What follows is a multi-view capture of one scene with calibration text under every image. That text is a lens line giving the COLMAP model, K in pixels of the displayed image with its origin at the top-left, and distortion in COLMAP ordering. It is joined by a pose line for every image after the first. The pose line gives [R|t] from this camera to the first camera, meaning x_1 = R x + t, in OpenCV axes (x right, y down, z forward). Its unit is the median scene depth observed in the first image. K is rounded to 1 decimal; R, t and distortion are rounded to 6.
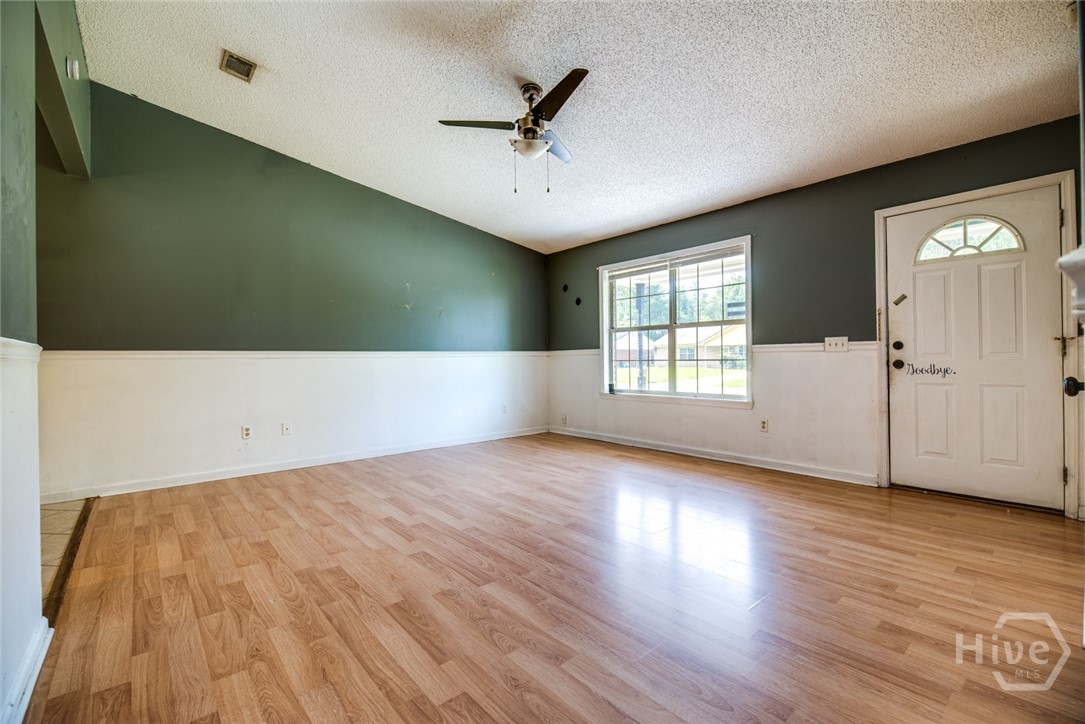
lens RADIAL K [[474.0, 0, 544.0], [0, 474.0, 361.7], [0, 0, 1]] dist [-0.013415, -0.000562]
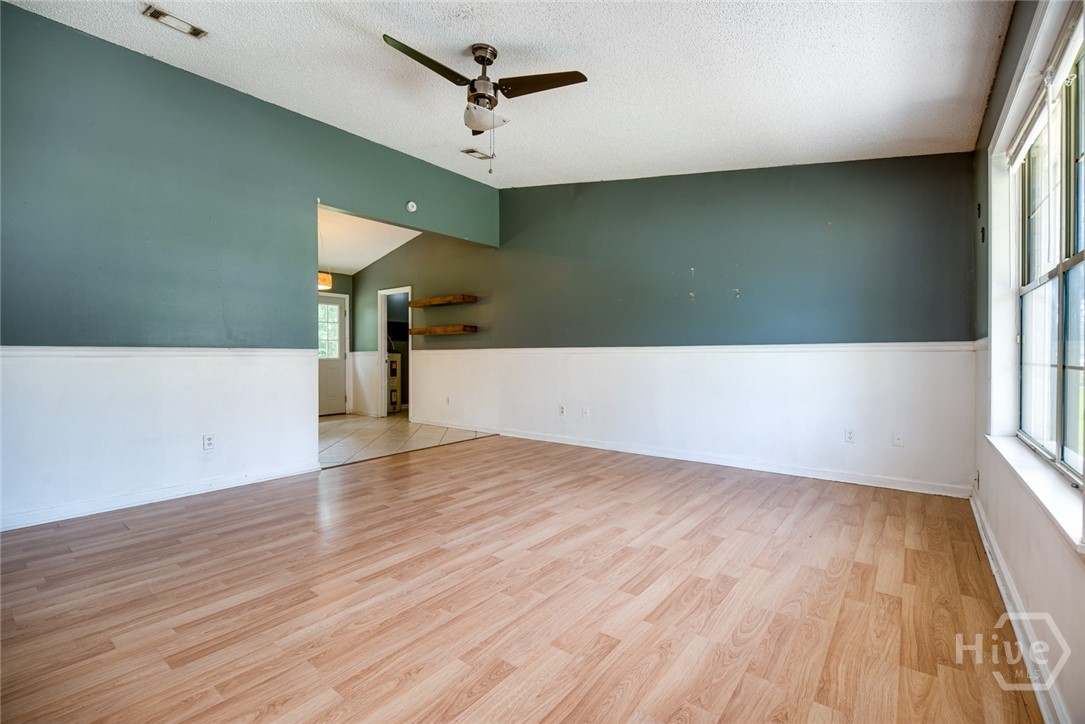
lens RADIAL K [[474.0, 0, 541.6], [0, 474.0, 356.8], [0, 0, 1]] dist [-0.013415, -0.000562]
pose [[0.192260, 0.014998, -0.981229, 0.883274], [-0.006453, 0.999881, 0.014019, -0.020682], [0.981323, 0.003636, 0.192334, 0.957559]]
